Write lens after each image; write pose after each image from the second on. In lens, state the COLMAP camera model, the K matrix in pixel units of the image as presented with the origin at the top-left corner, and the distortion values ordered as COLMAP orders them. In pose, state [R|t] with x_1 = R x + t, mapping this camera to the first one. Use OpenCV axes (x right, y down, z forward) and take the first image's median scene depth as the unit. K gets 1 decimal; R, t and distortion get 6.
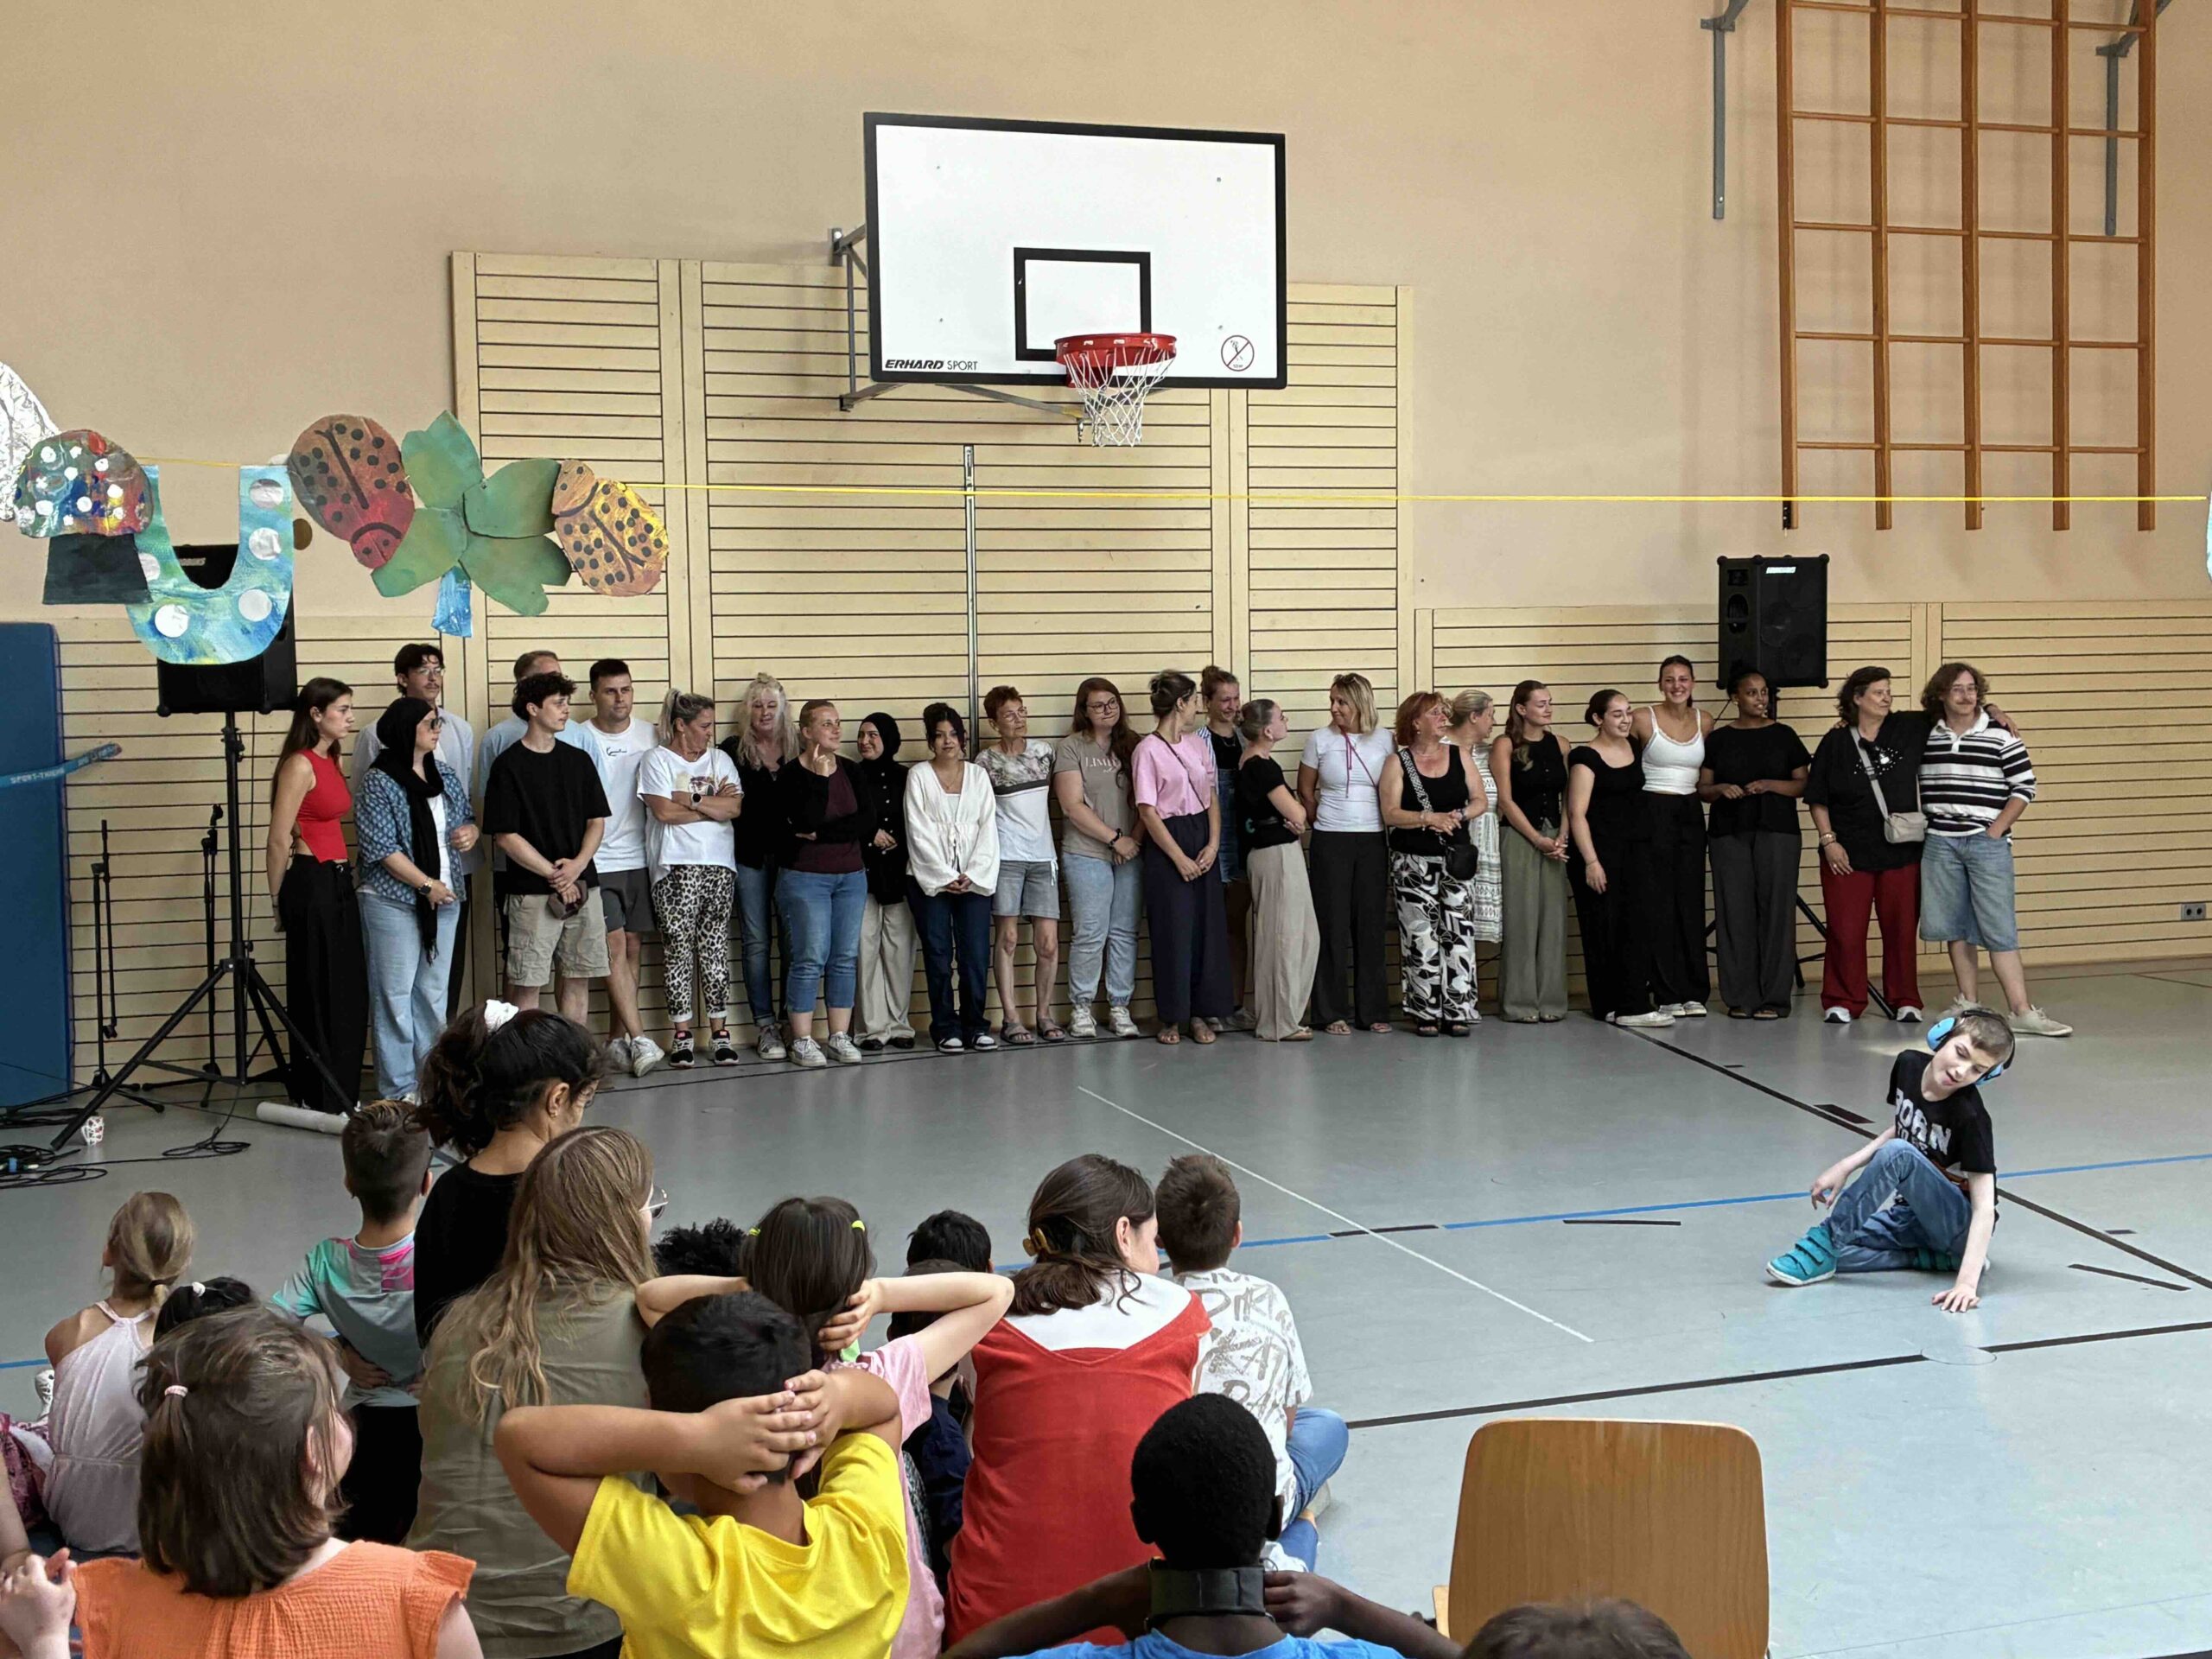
lens RADIAL K [[2569.0, 0, 1093.8], [0, 2569.0, 814.9], [0, 0, 1]] dist [0.121991, -0.292048]
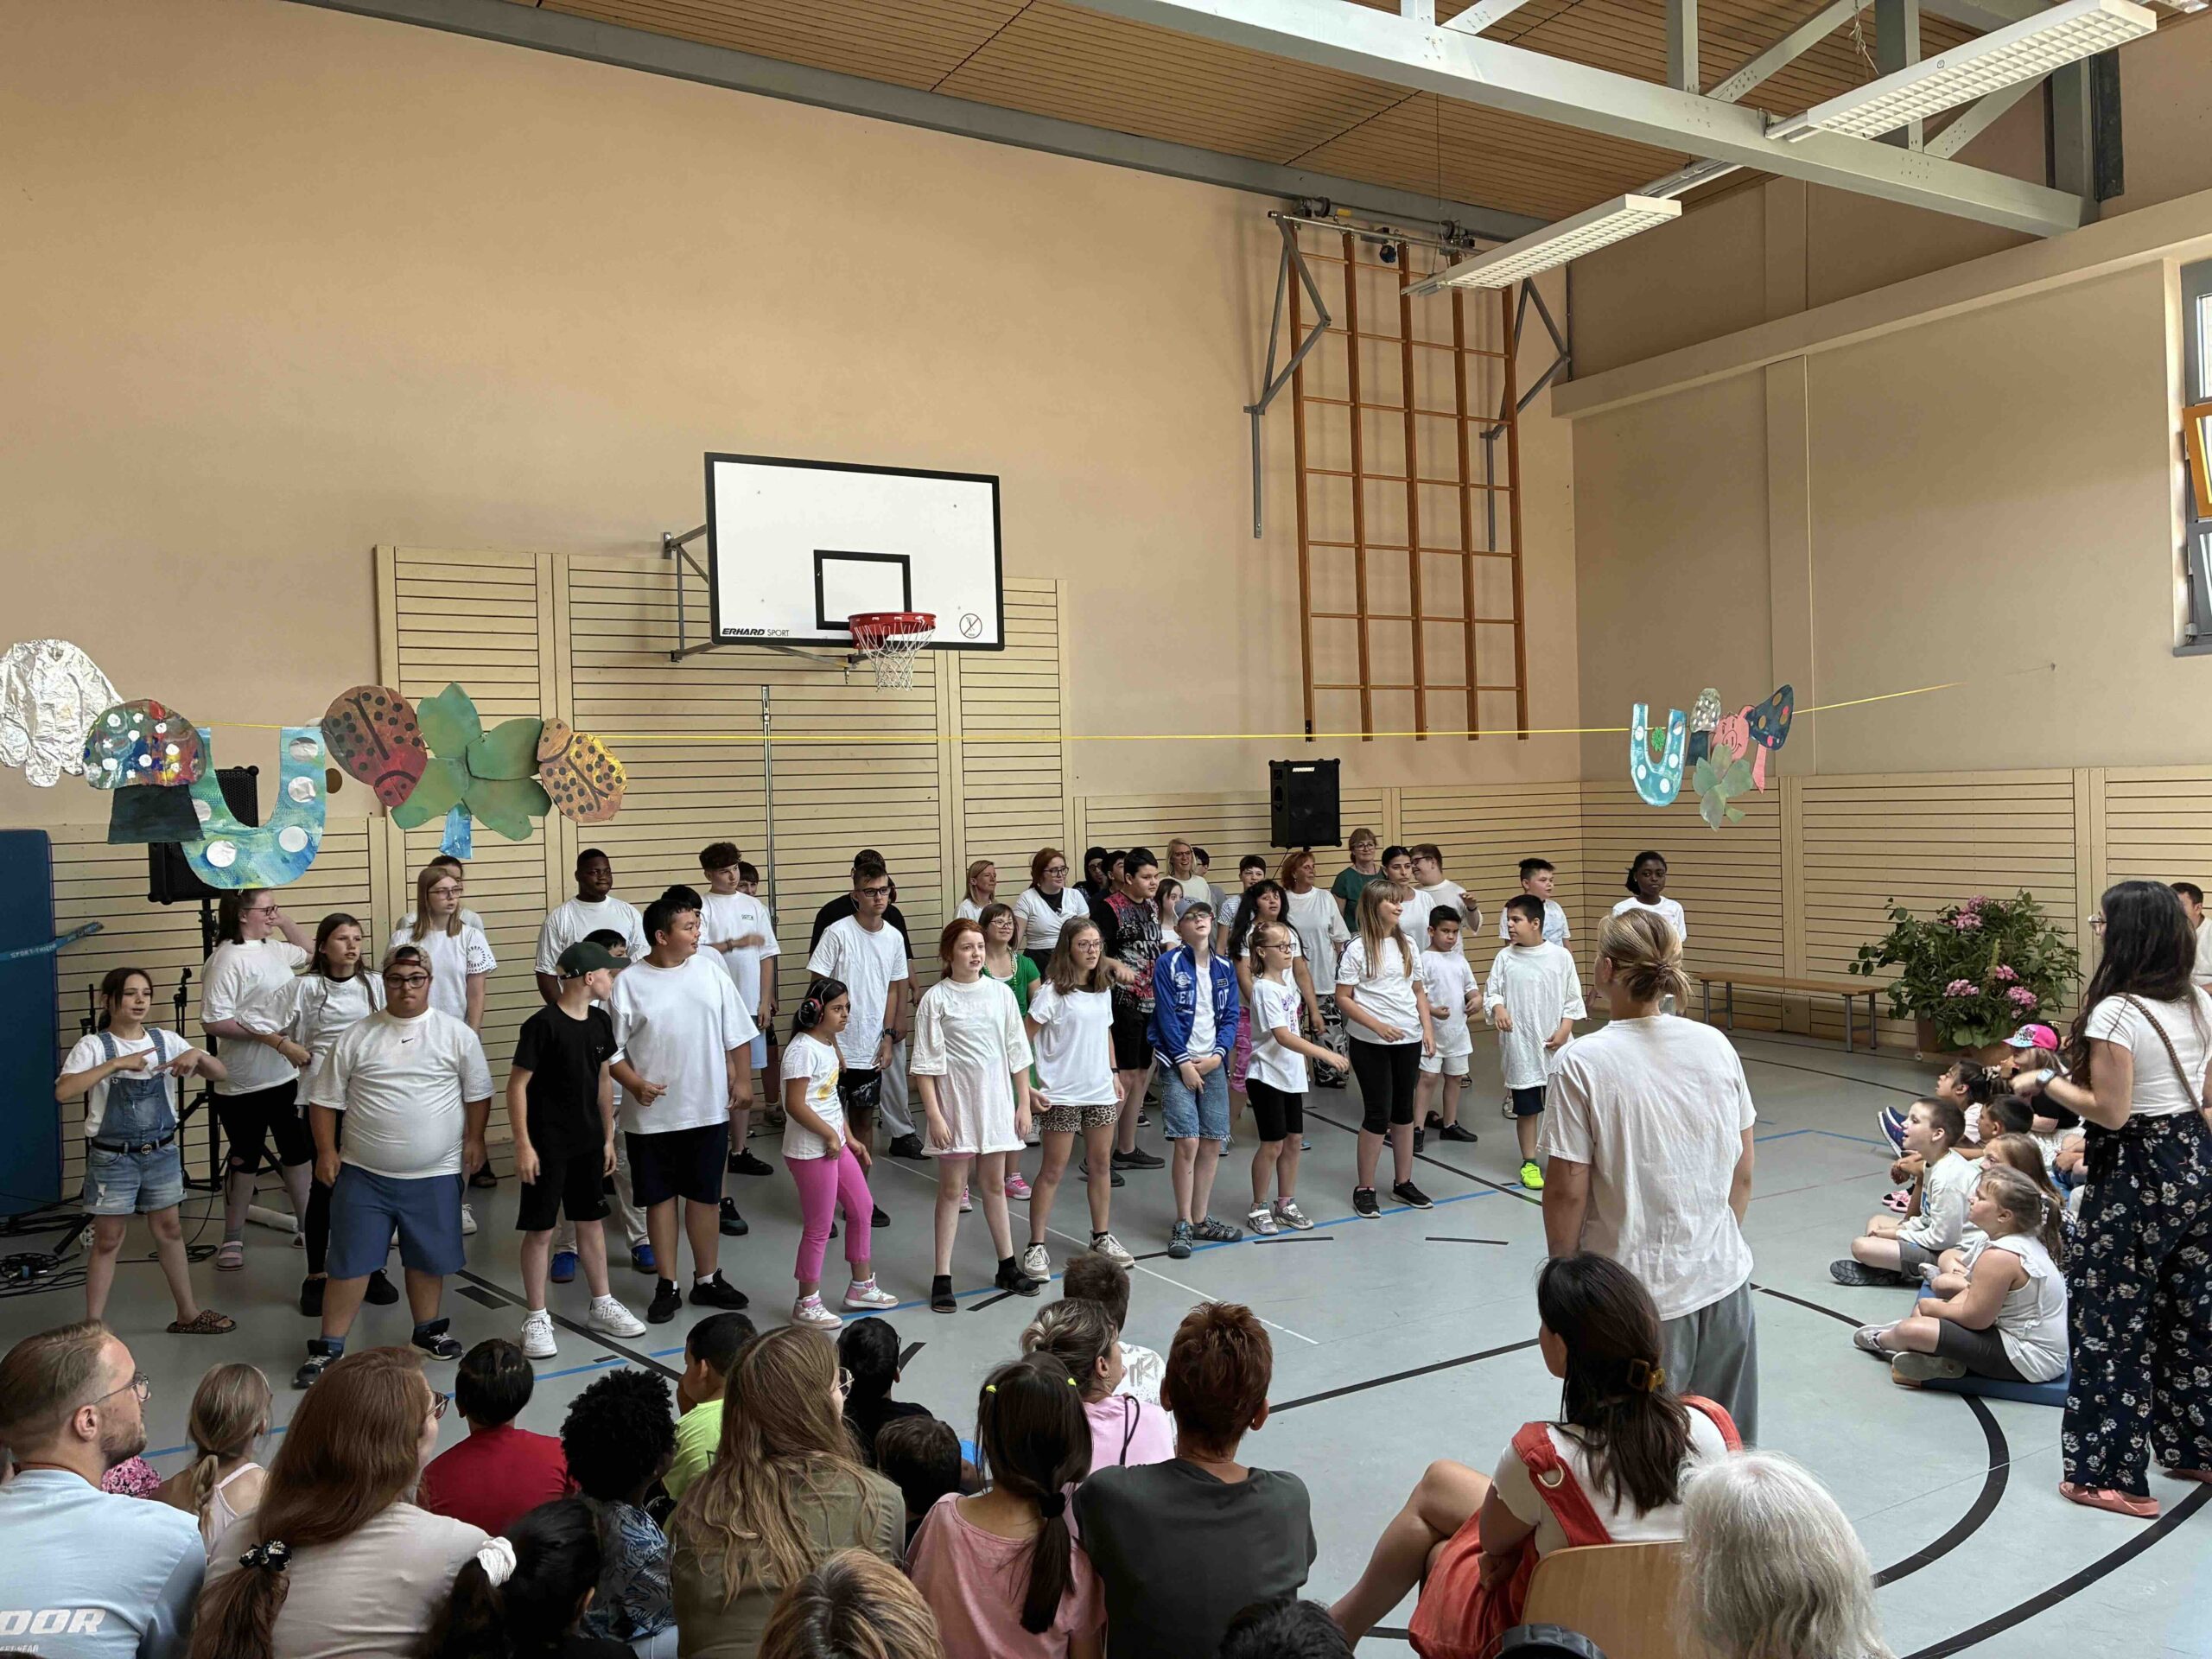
lens RADIAL K [[1688.9, 0, 1104.2], [0, 1688.9, 818.8], [0, 0, 1]] dist [0.087237, -0.113128]
pose [[0.978989, -0.016518, 0.203245, -0.064644], [0.027272, 0.998365, -0.050226, -0.022714], [-0.202083, 0.054714, 0.977839, 0.073289]]
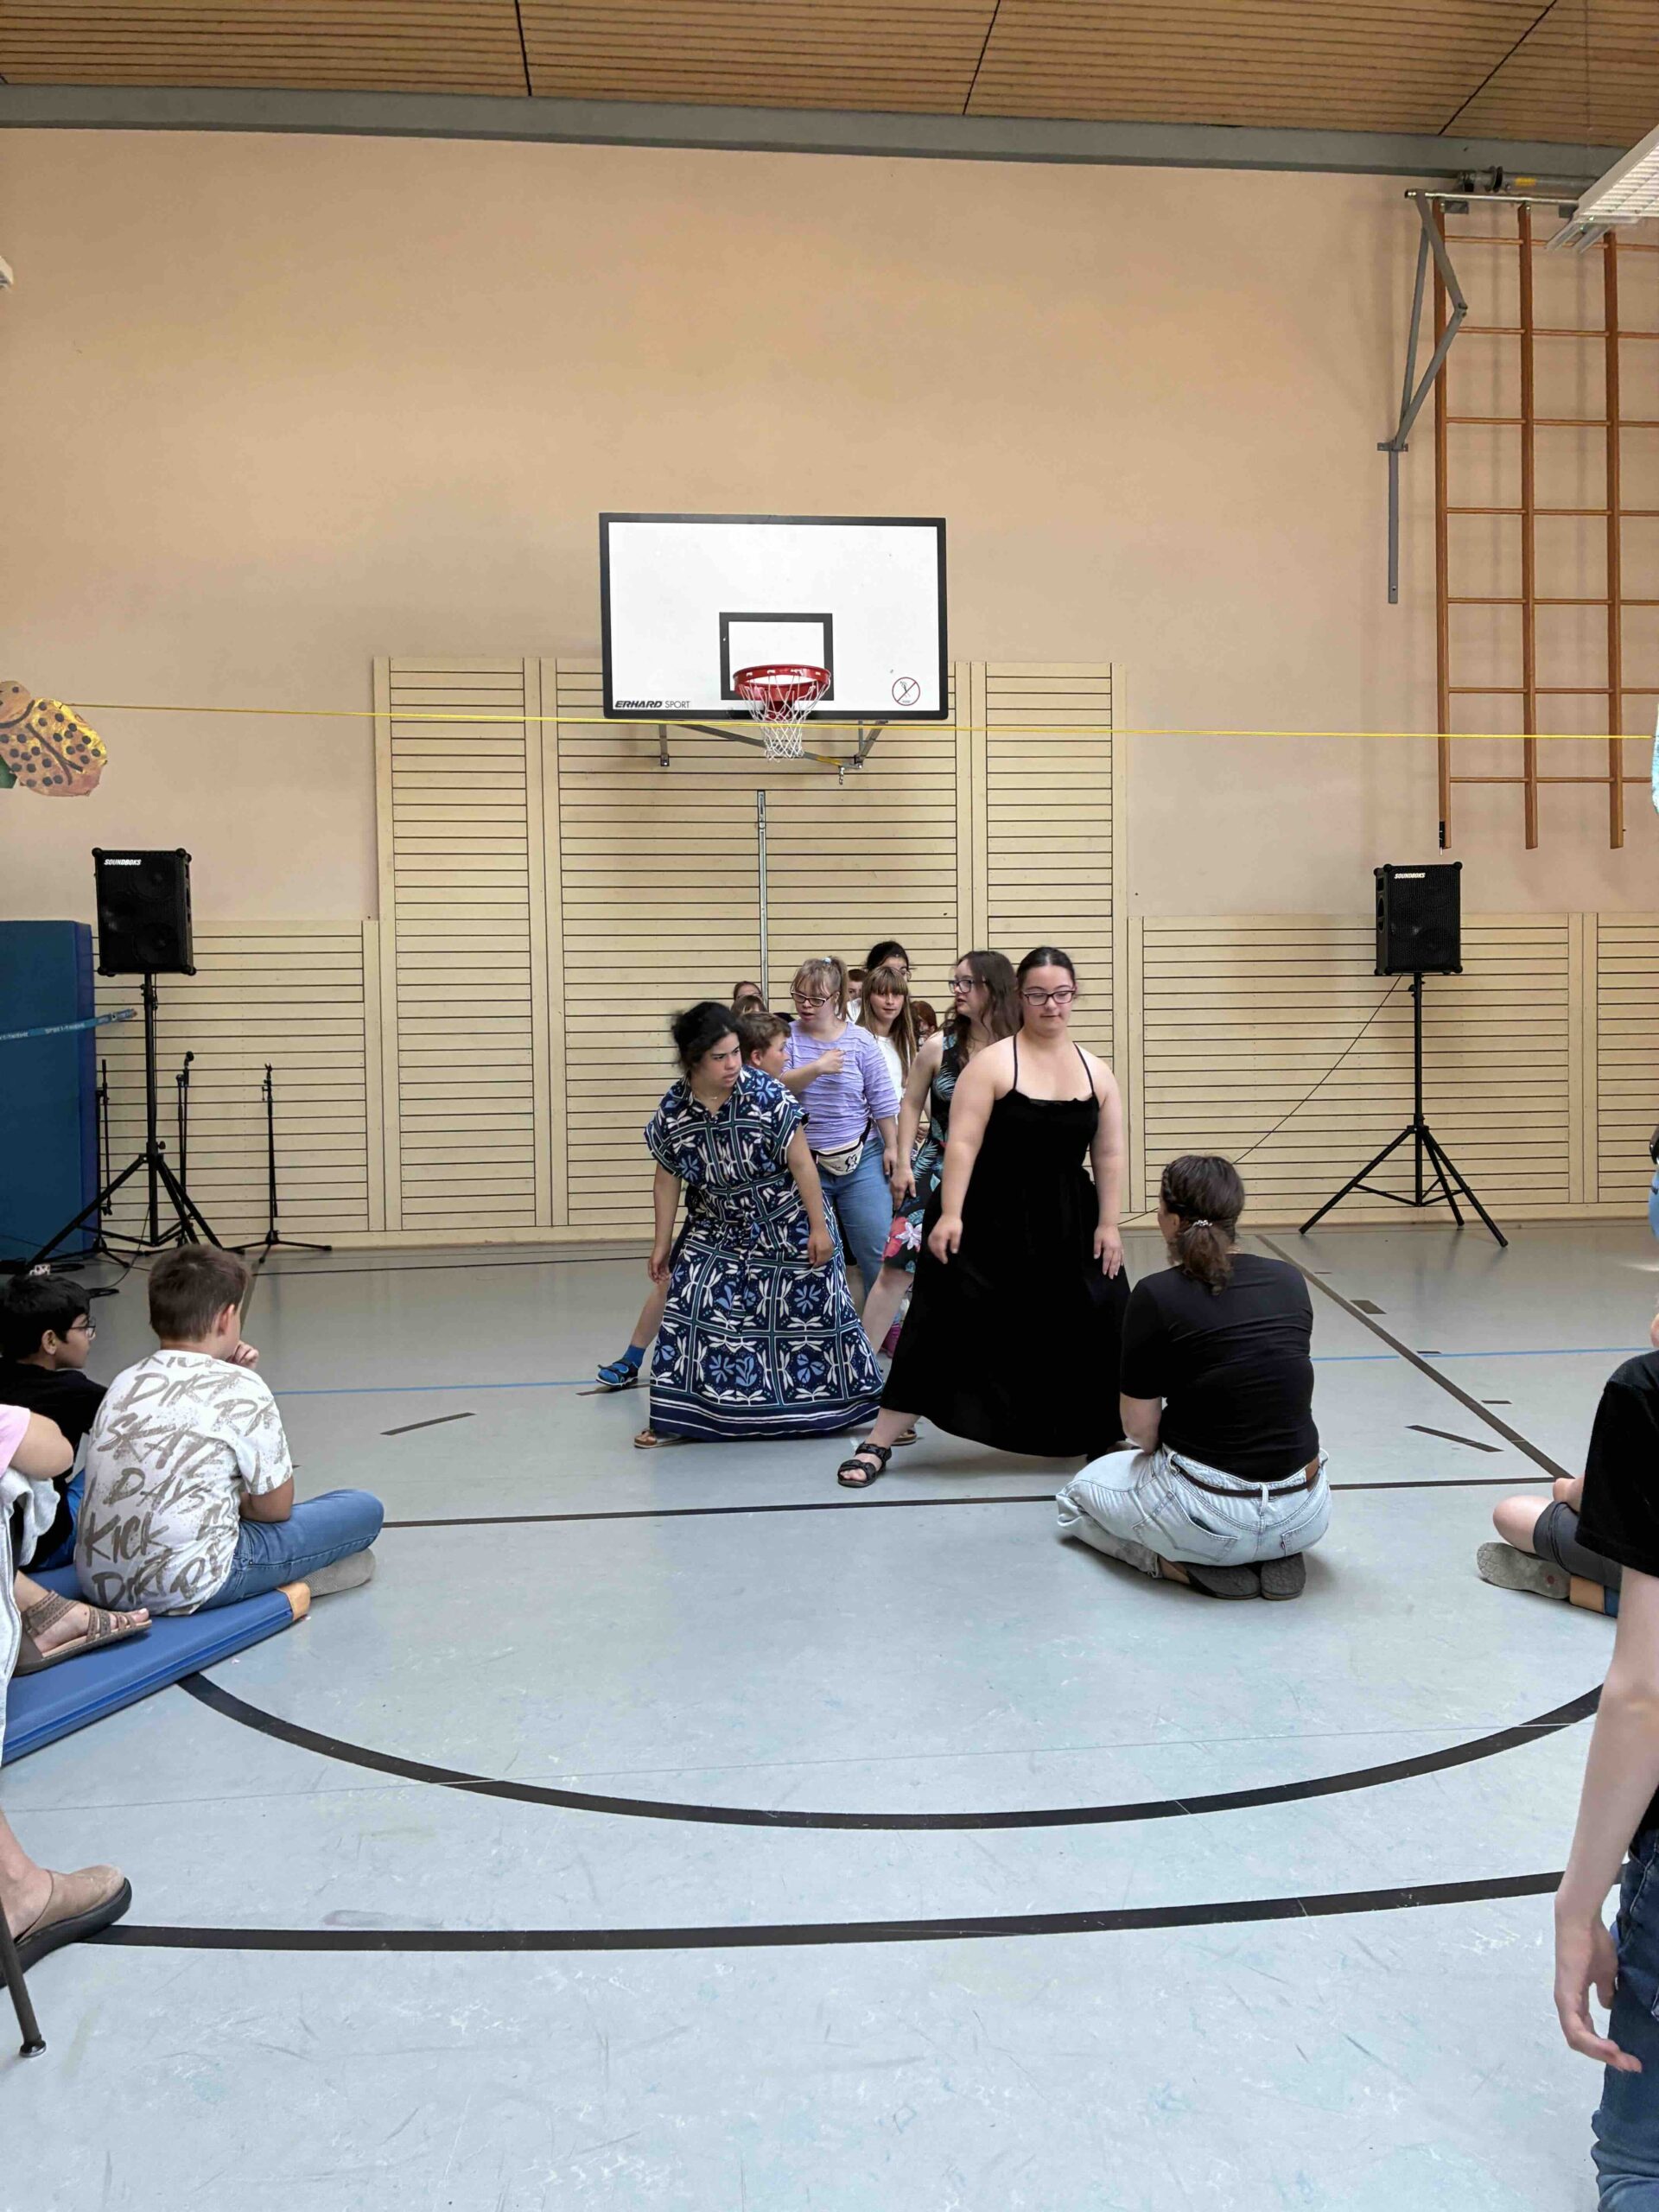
lens RADIAL K [[1692.3, 0, 838.7], [0, 1692.3, 1091.4], [0, 0, 1]] dist [0.051464, -0.043870]
pose [[0.973043, 0.006308, -0.230536, 0.217372], [-0.014967, 0.999246, -0.035828, 0.046343], [0.230136, 0.038313, 0.972404, 0.196086]]
